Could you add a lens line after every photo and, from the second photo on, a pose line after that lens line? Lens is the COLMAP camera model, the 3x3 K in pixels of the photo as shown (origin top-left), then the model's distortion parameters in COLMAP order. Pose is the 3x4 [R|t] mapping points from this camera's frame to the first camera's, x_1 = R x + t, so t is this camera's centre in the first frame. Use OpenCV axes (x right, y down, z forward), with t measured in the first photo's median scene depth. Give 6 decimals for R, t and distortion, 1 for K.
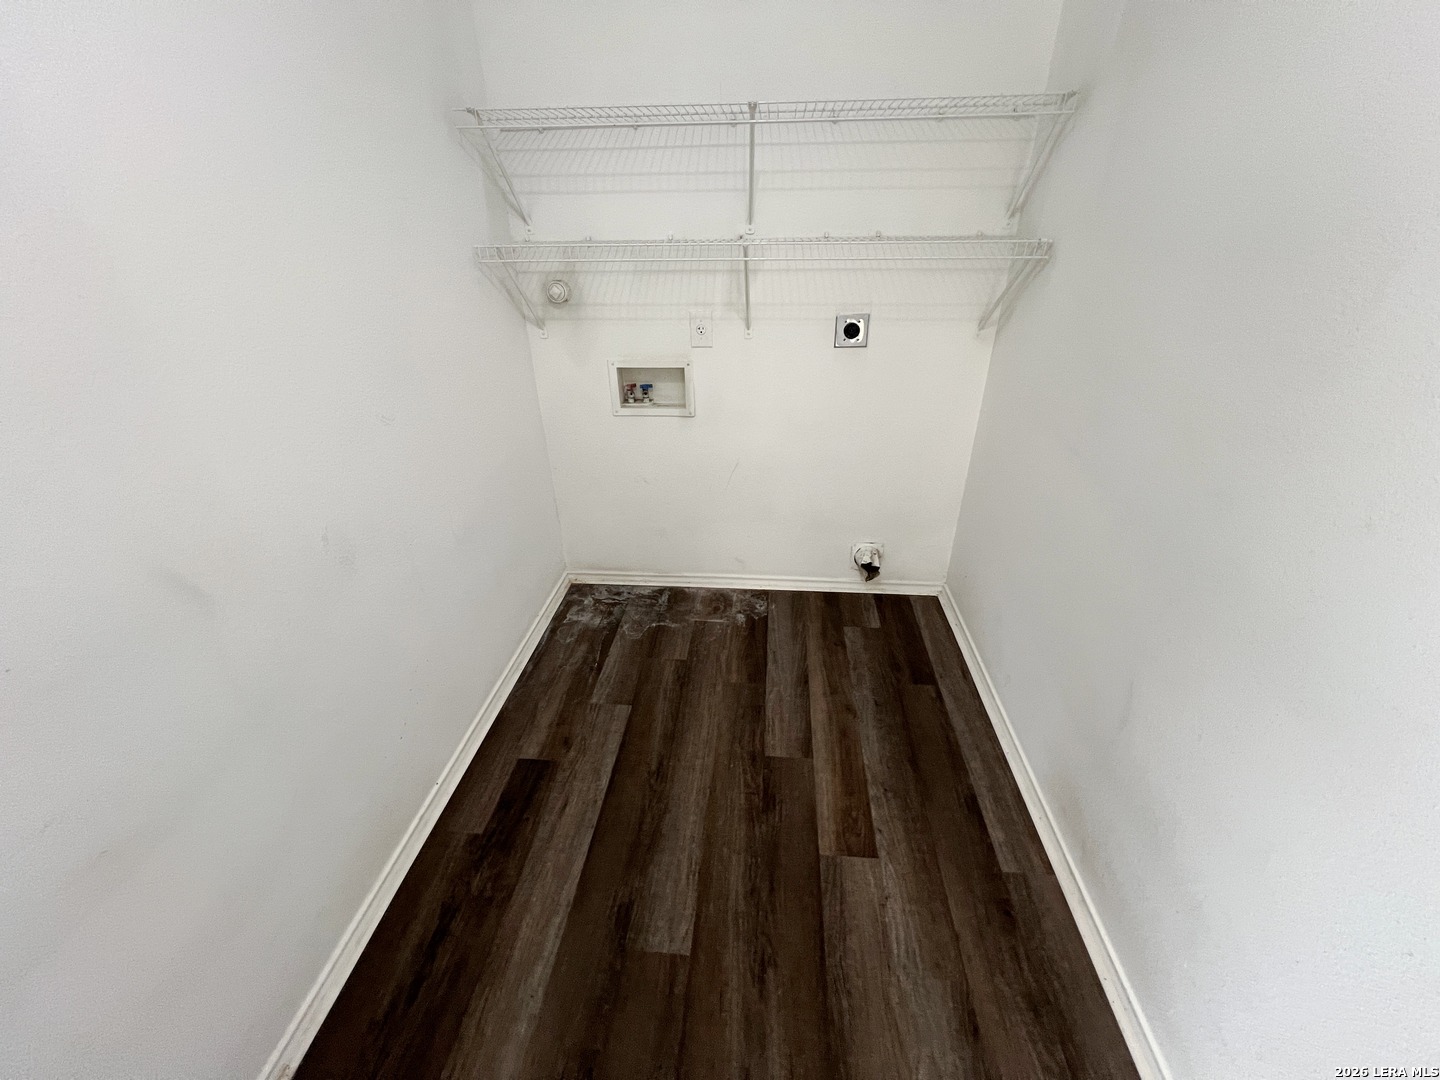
lens RADIAL K [[583.6, 0, 724.7], [0, 583.6, 541.5], [0, 0, 1]] dist [0.001707, 0.000229]
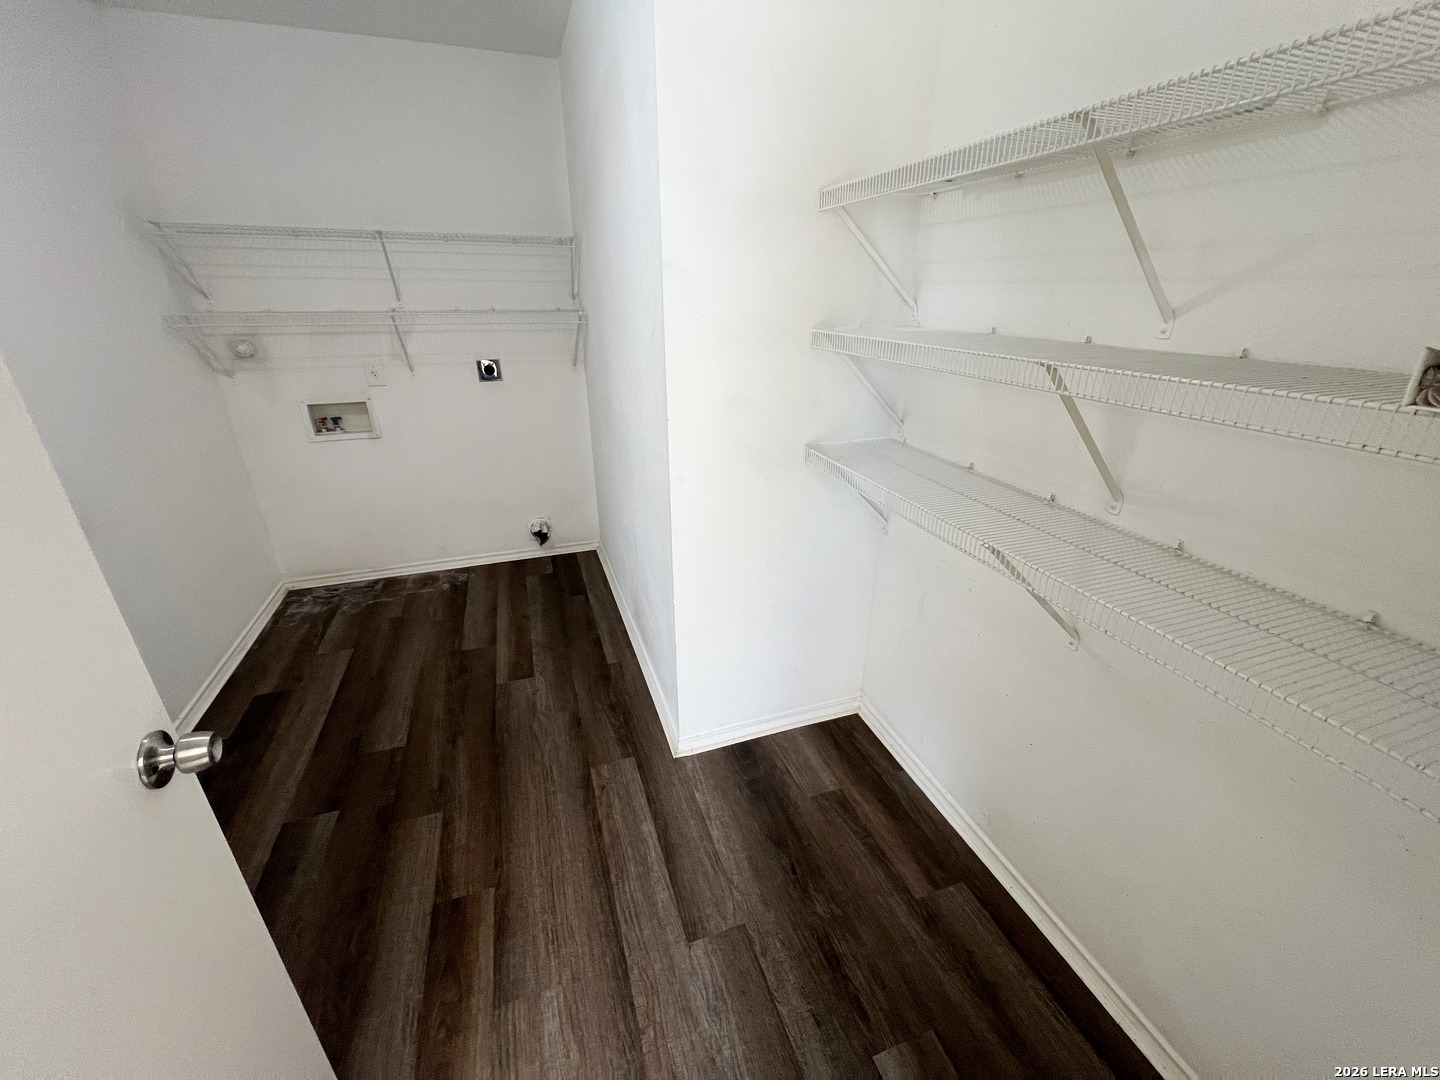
lens RADIAL K [[575.9, 0, 719.2], [0, 575.9, 539.2], [0, 0, 1]] dist [-0.000928, 0.000340]
pose [[0.911682, -0.146009, 0.384080, 0.126553], [0.184259, 0.980757, -0.064534, 0.268623], [-0.367267, 0.129604, 0.921042, -0.519766]]
